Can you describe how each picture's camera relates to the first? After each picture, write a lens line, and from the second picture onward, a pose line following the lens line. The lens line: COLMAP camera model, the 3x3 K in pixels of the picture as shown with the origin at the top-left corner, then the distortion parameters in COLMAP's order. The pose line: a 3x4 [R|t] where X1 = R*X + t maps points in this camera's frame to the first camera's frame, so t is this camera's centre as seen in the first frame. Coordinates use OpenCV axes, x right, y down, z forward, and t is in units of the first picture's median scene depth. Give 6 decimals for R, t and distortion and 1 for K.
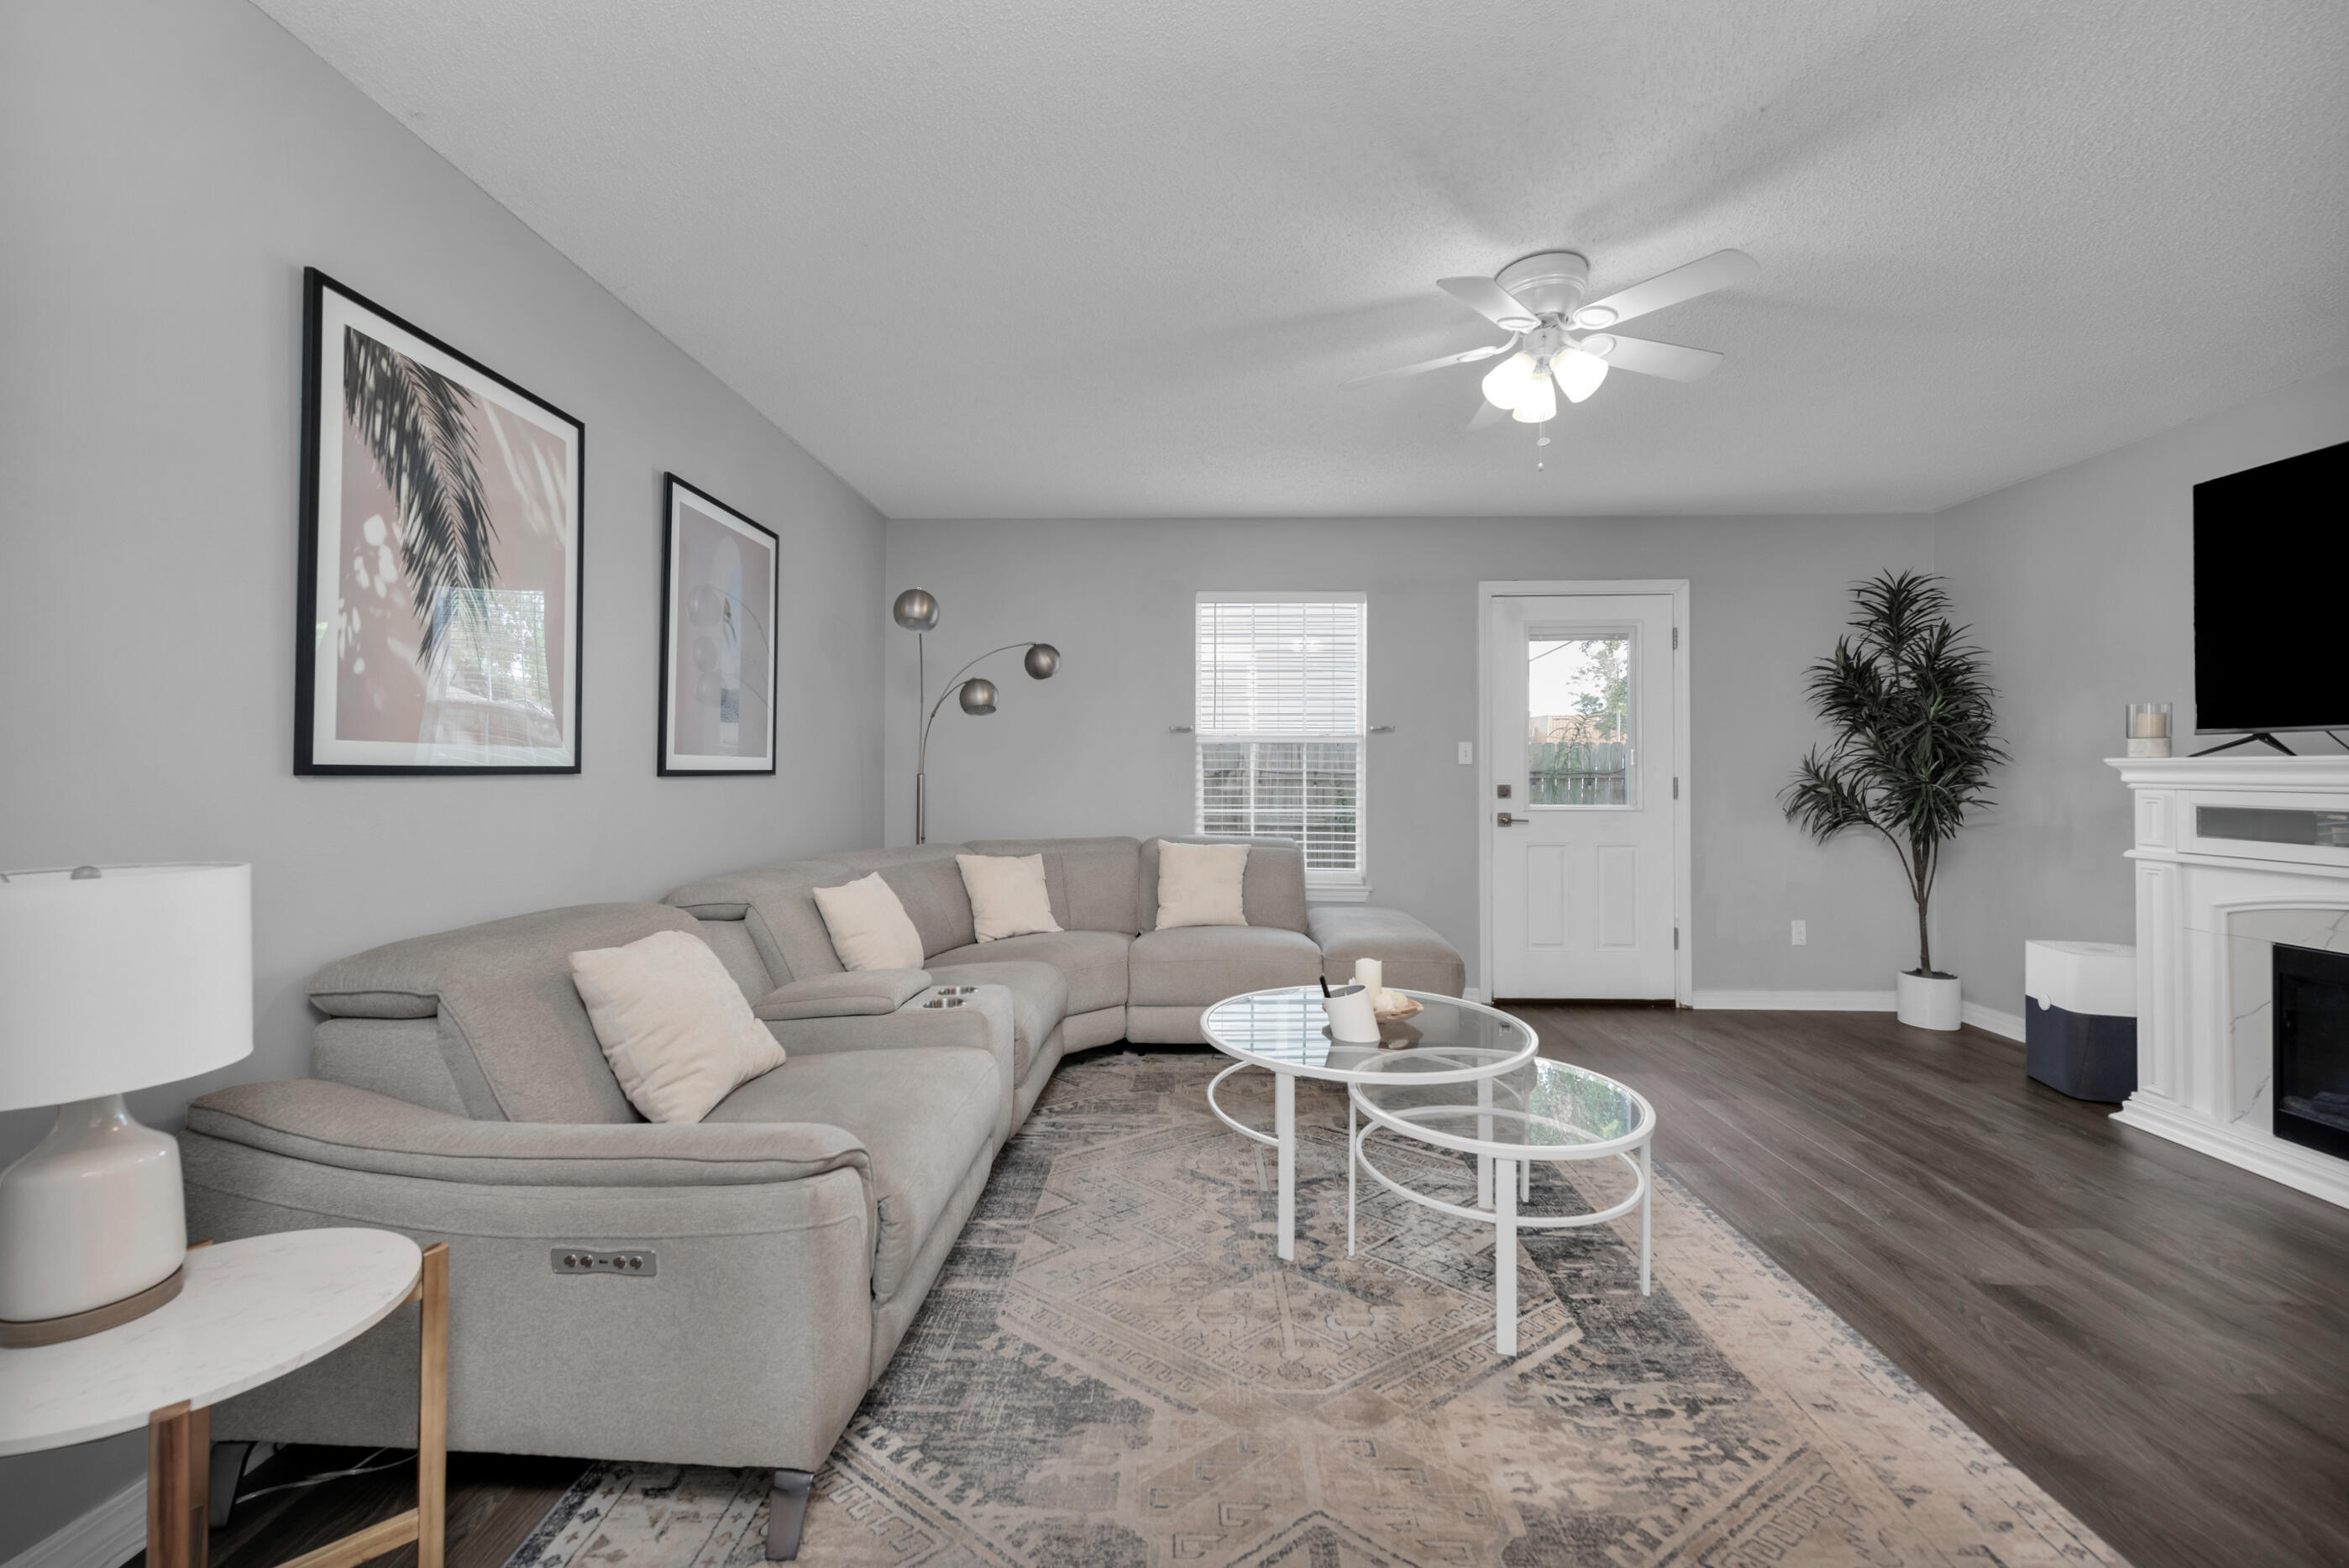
lens RADIAL K [[943.9, 0, 1182.3], [0, 943.9, 772.7], [0, 0, 1]] dist [0.000416, -0.000298]
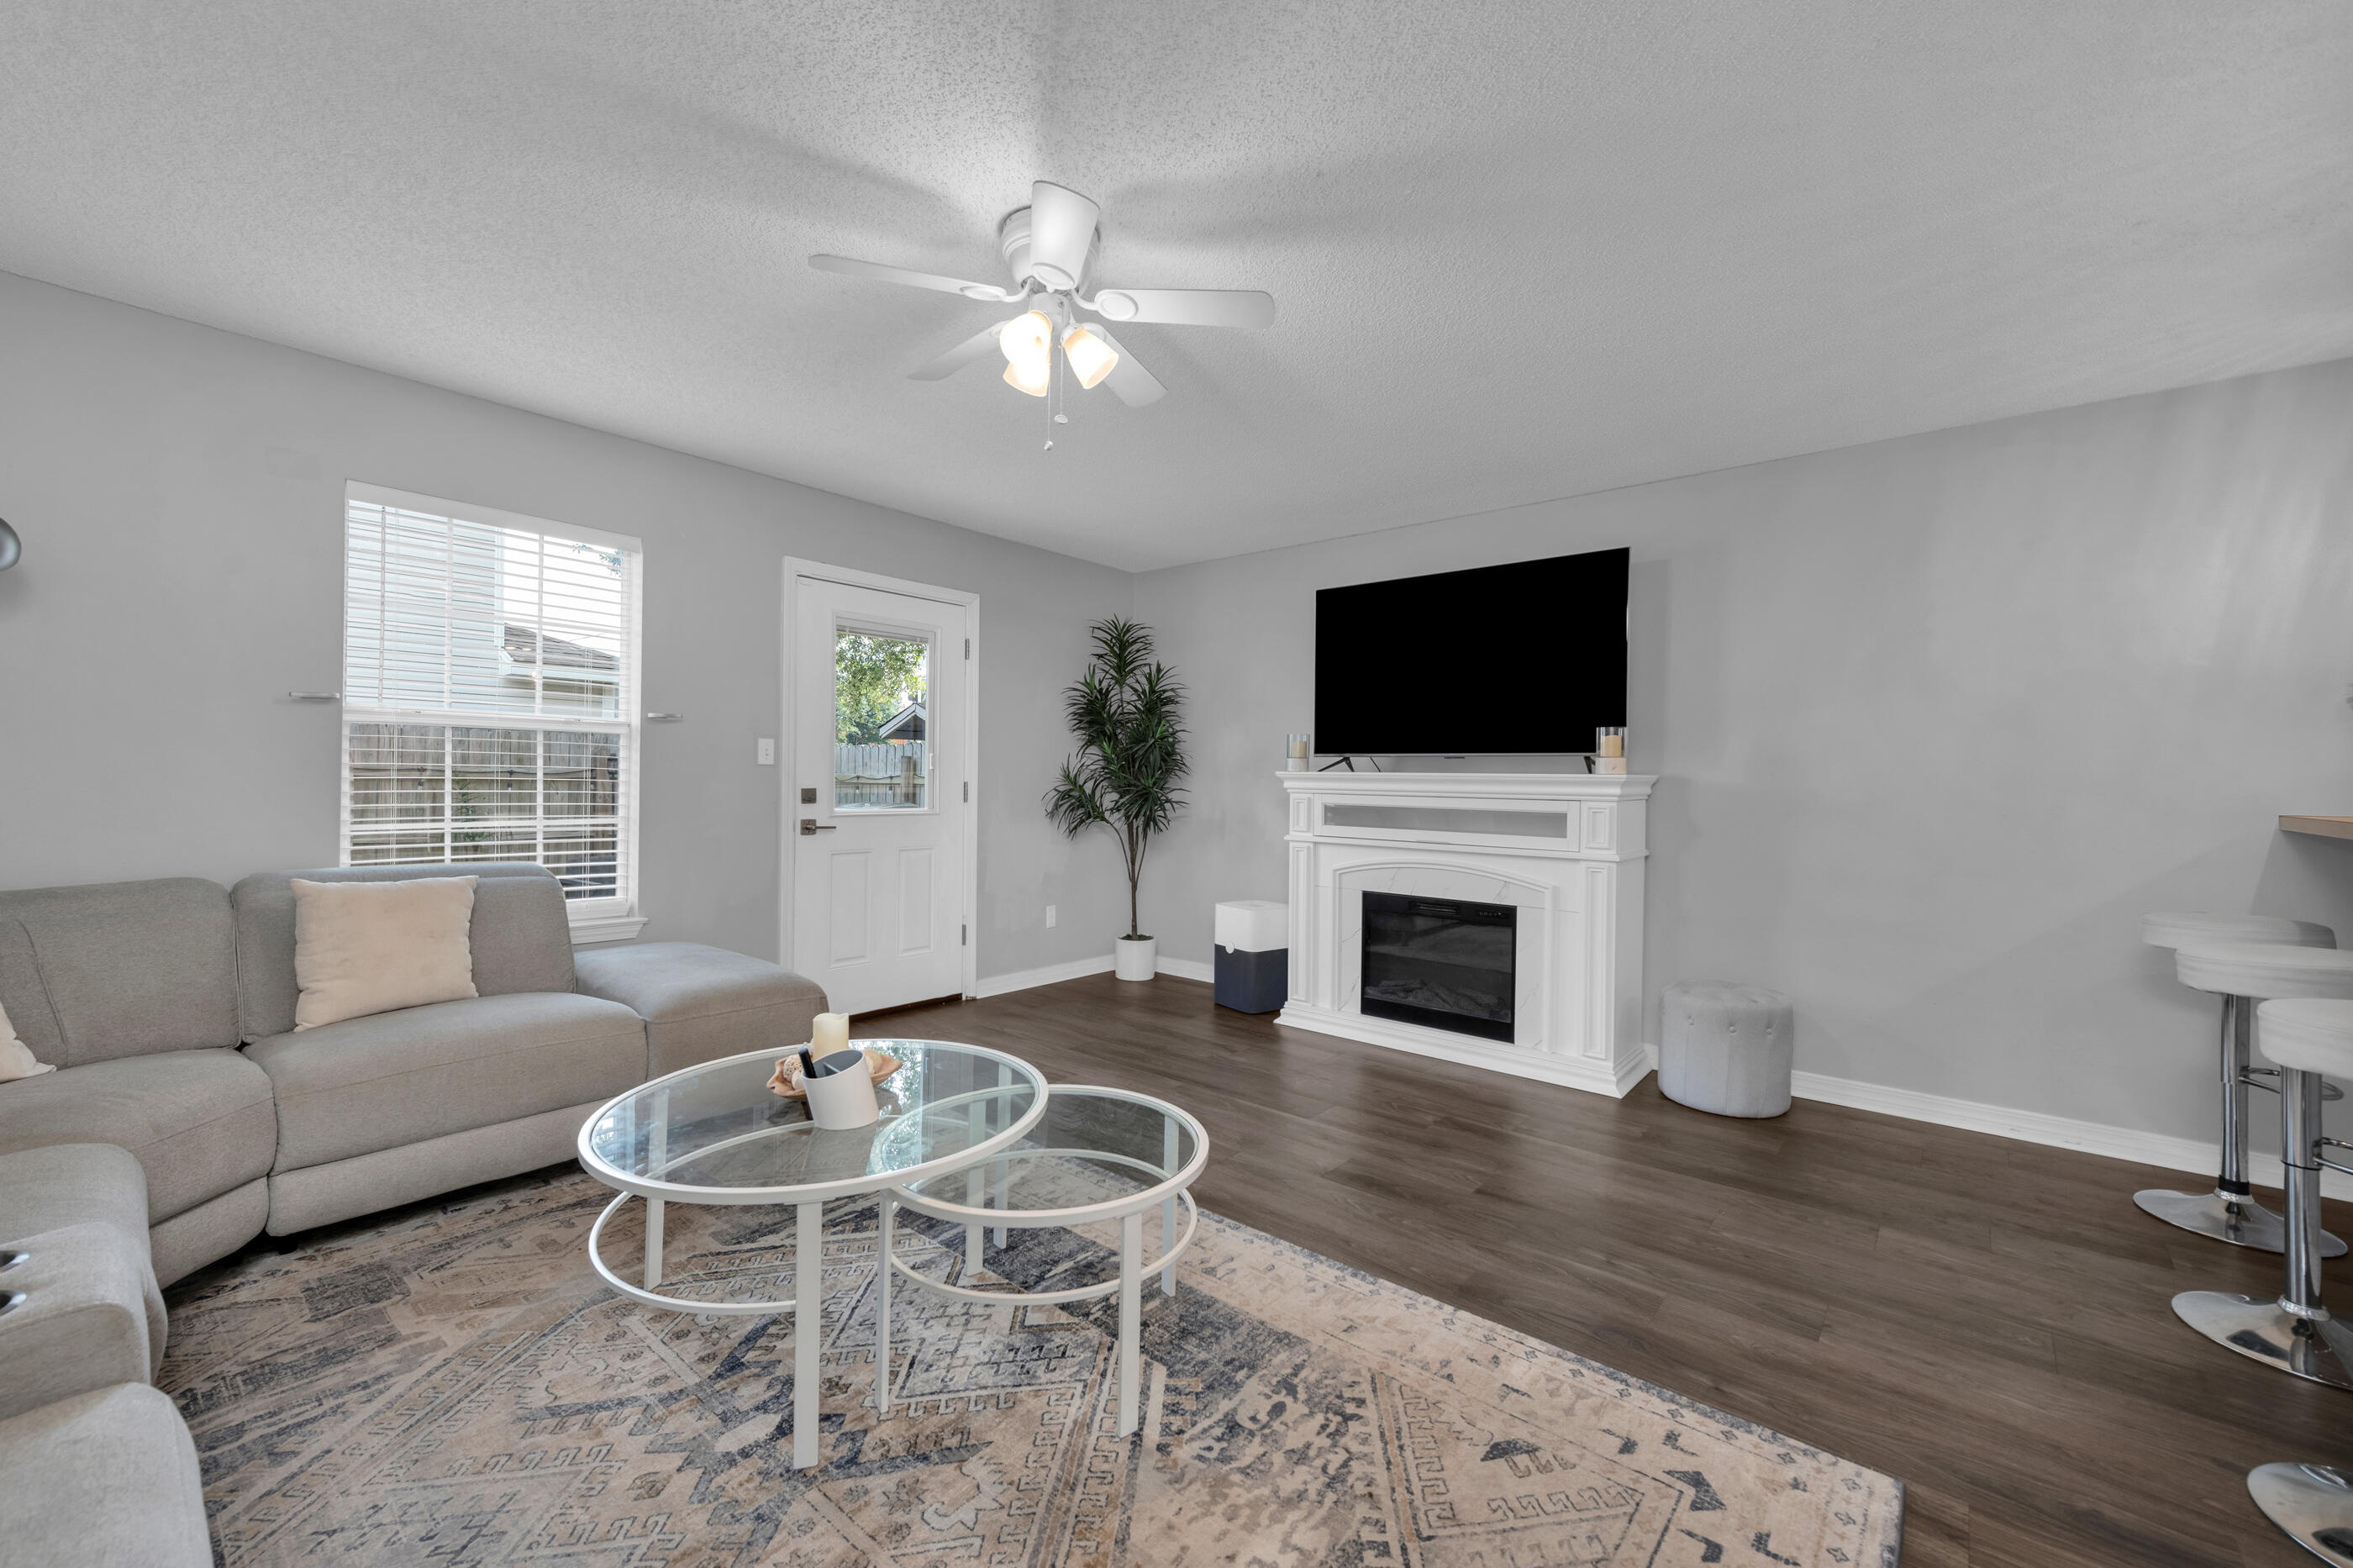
lens RADIAL K [[924.4, 0, 1191.3], [0, 924.4, 778.0], [0, 0, 1]] dist [0.017346, -0.006410]
pose [[0.621228, 0.007687, 0.783592, -0.227570], [-0.010630, 0.999943, -0.001381, 0.002277], [-0.783557, -0.007472, 0.621274, 0.308233]]
